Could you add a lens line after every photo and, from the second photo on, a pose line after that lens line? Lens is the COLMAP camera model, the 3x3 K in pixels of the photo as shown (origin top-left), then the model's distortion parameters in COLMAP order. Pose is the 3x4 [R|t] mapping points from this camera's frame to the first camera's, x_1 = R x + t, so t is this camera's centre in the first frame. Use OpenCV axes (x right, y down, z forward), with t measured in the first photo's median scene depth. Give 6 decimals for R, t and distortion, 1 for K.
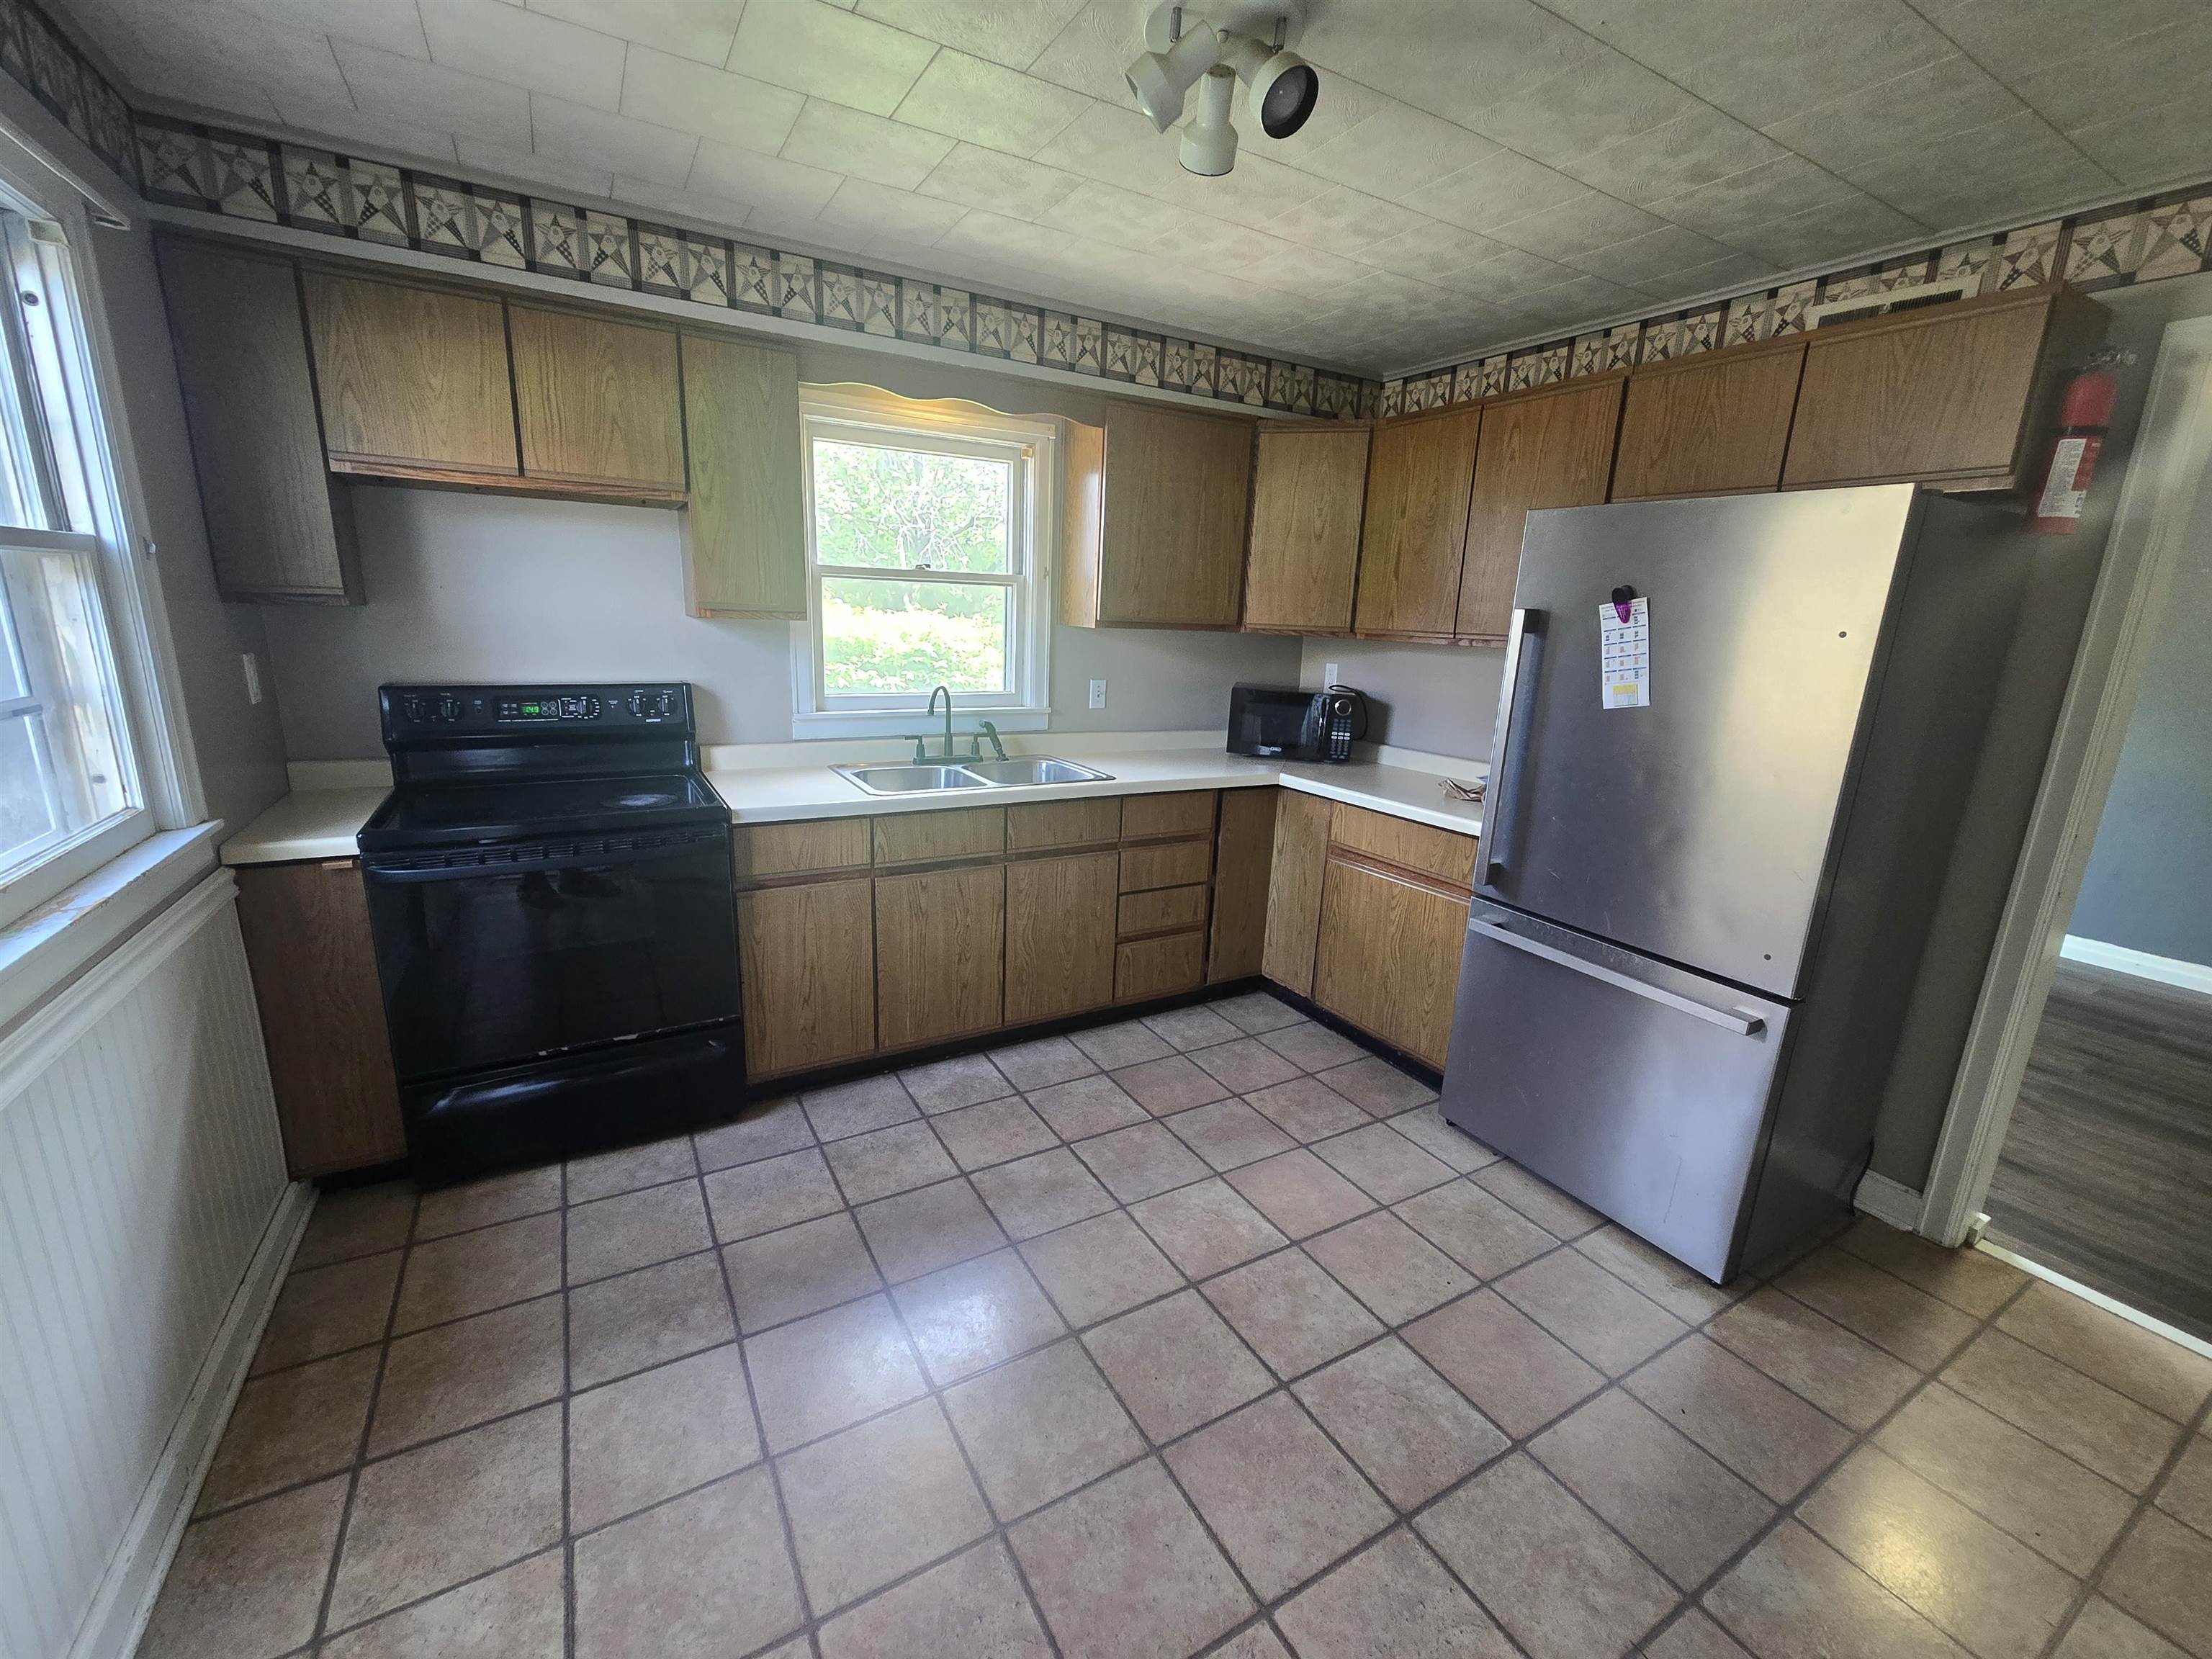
lens RADIAL K [[903.4, 0, 1068.6], [0, 903.4, 831.0], [0, 0, 1]] dist [0.001862, -0.000680]
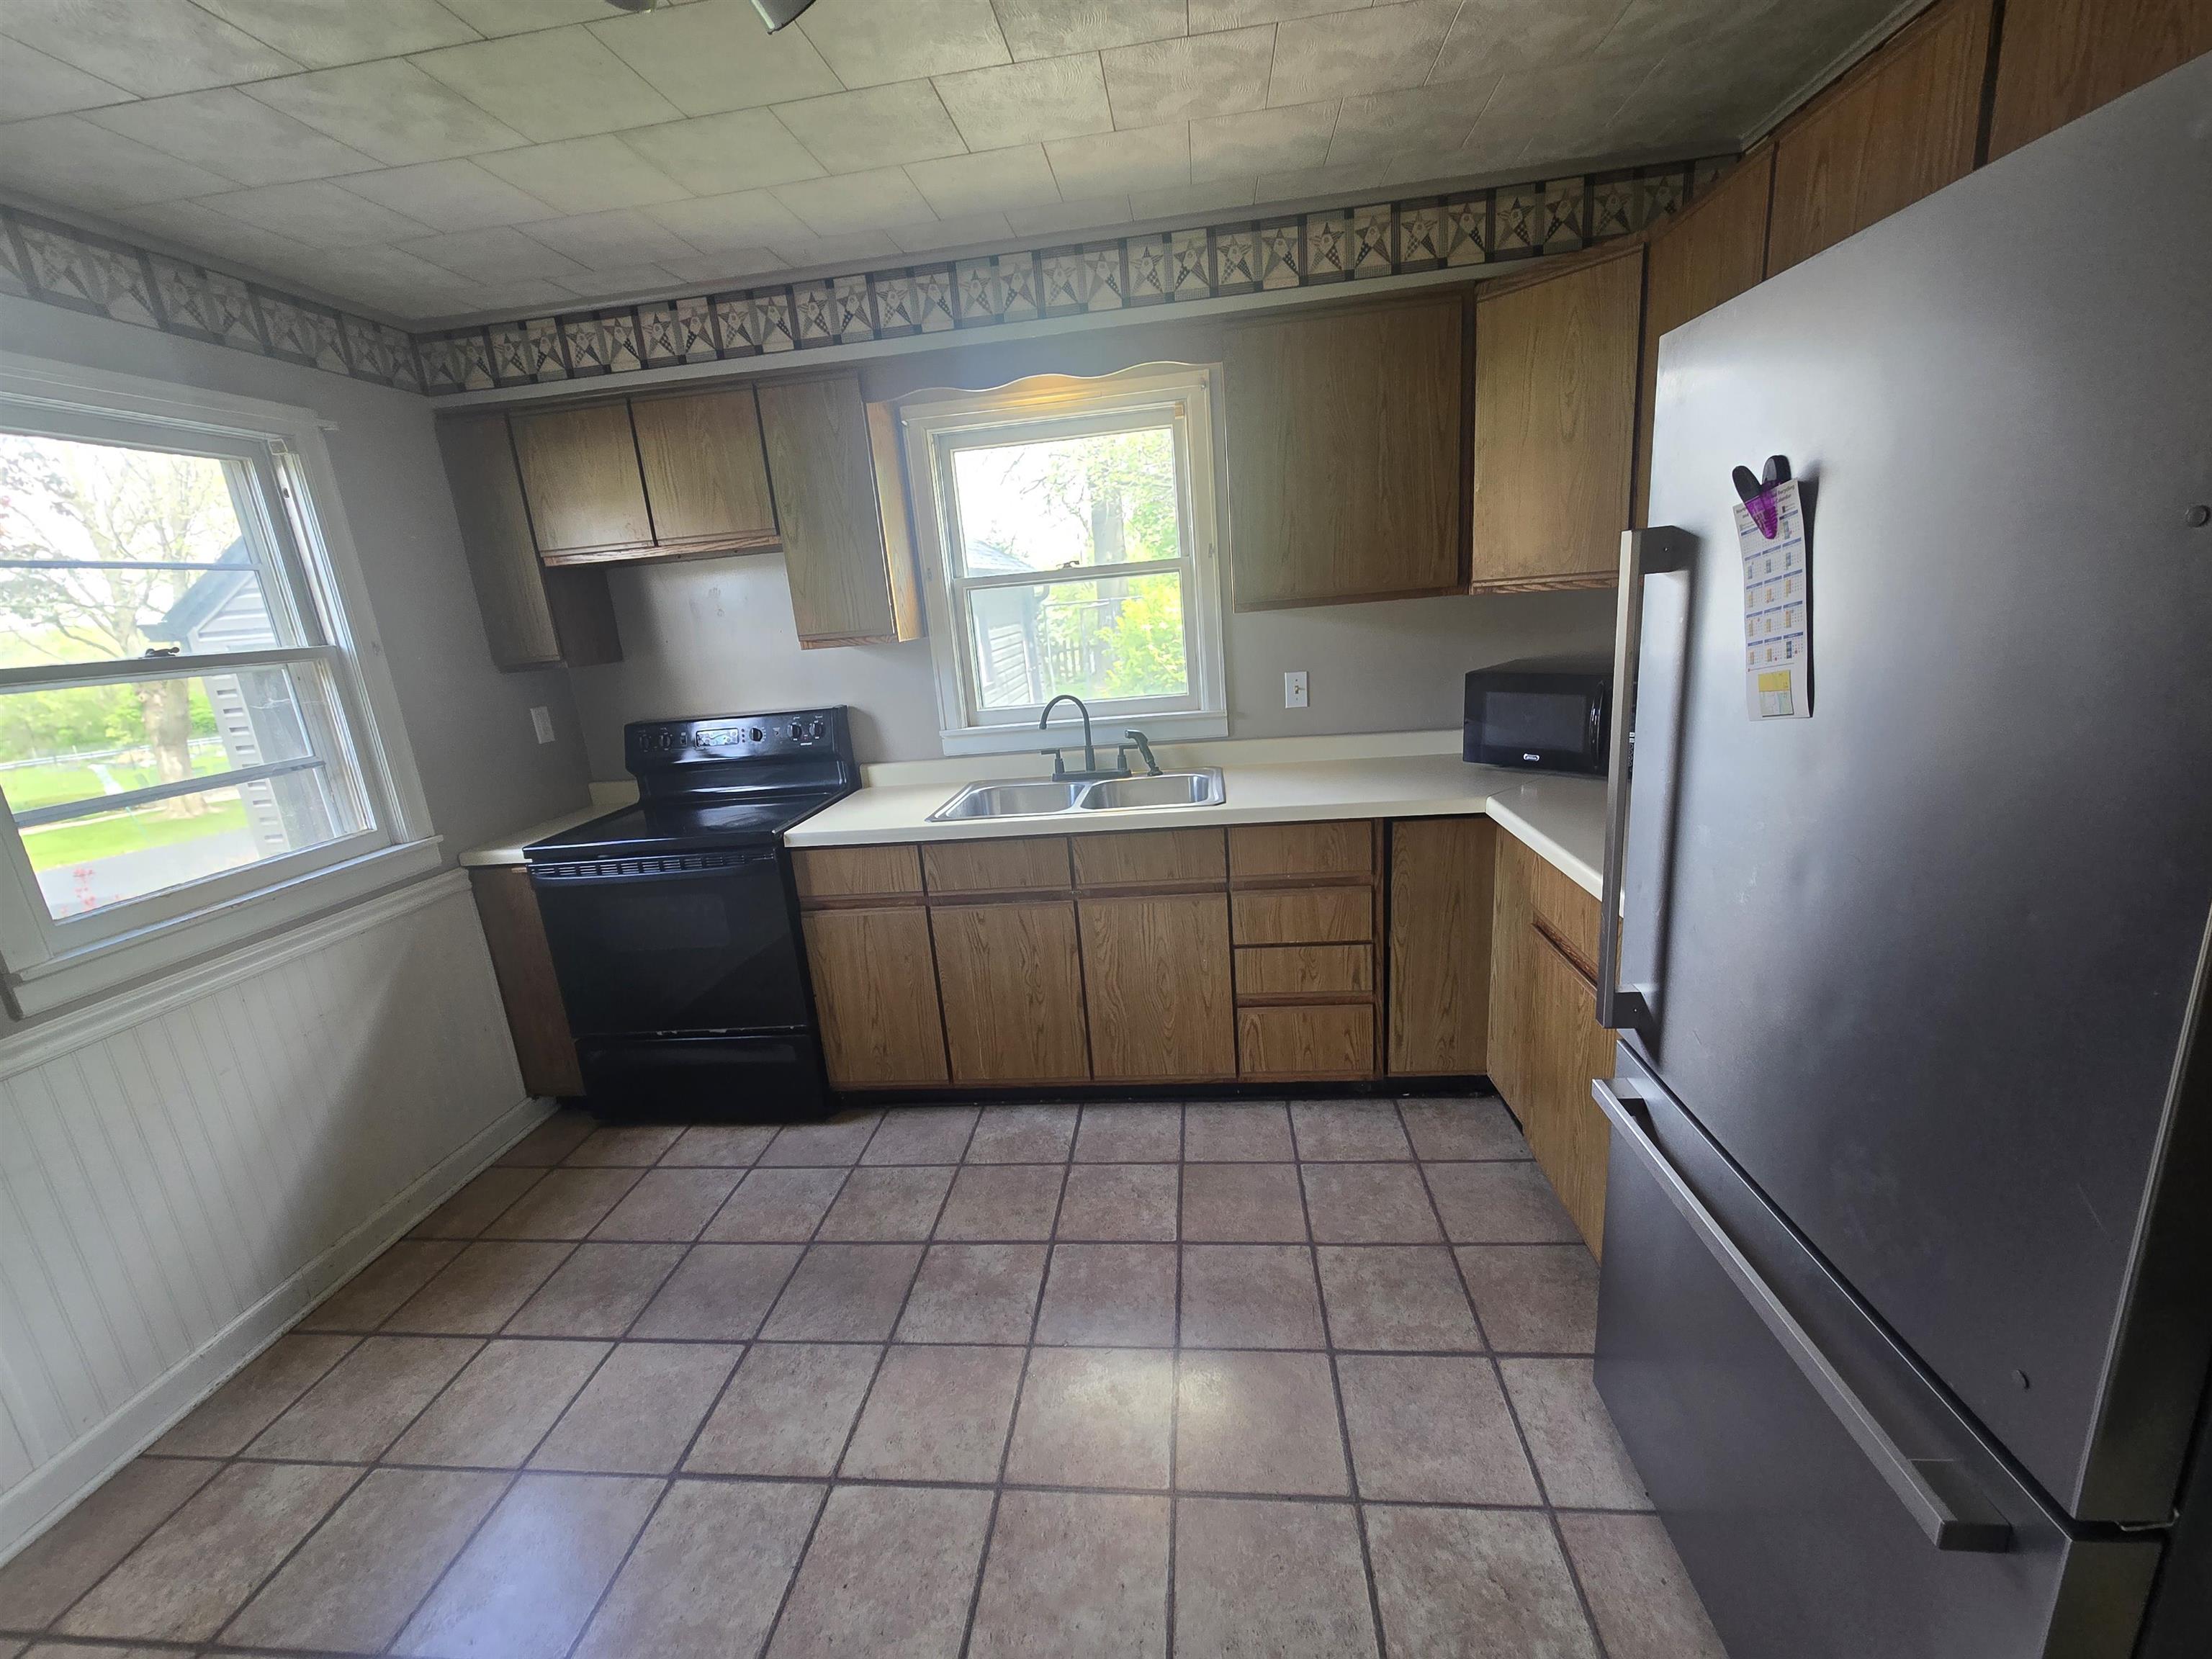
lens RADIAL K [[903.4, 0, 1098.6], [0, 903.4, 825.5], [0, 0, 1]] dist [0.001862, -0.000680]
pose [[0.809097, 0.043579, -0.586056, 0.465663], [-0.025320, 0.998906, 0.039322, -0.072791], [0.587129, -0.016977, 0.809316, 0.308960]]
